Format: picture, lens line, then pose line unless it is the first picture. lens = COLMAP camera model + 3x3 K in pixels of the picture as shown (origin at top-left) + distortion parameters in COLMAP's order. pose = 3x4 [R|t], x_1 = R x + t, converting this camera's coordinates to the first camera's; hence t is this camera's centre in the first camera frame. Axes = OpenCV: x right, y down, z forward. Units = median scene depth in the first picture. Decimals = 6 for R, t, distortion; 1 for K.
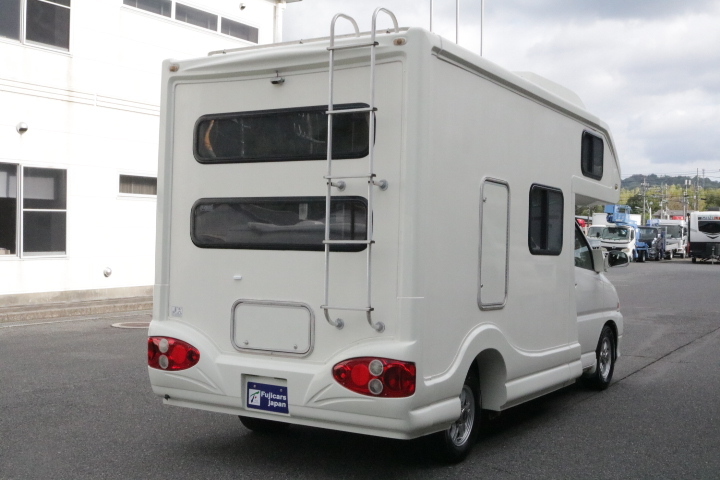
lens RADIAL K [[920.2, 0, 360.0], [0, 920.2, 240.0], [0, 0, 1]] dist [-0.158045, -0.000569]
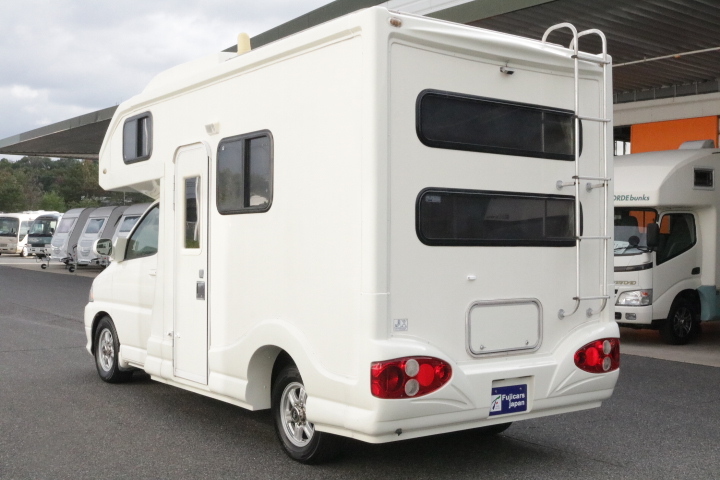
lens RADIAL K [[893.3, 0, 360.0], [0, 893.3, 240.0], [0, 0, 1]] dist [-0.117534, 0.009552]
pose [[0.378443, -0.012634, 0.925538, -1.028000], [-0.003931, 0.999876, 0.015256, -0.009586], [-0.925616, -0.009412, 0.378347, 0.797308]]
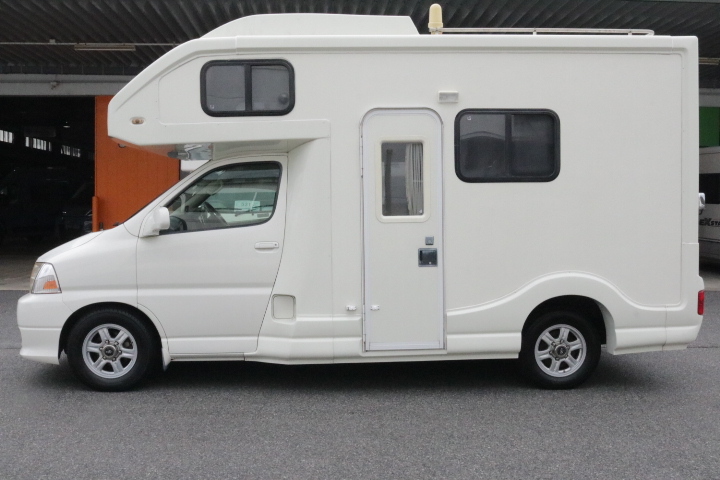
lens RADIAL K [[791.3, 0, 360.0], [0, 791.3, 240.0], [0, 0, 1]] dist [-0.134060, 0.000451]
pose [[-0.587207, -0.054793, 0.807580, -0.819916], [-0.007870, 0.998046, 0.061993, -0.011469], [-0.809398, 0.030047, -0.586491, 2.069804]]
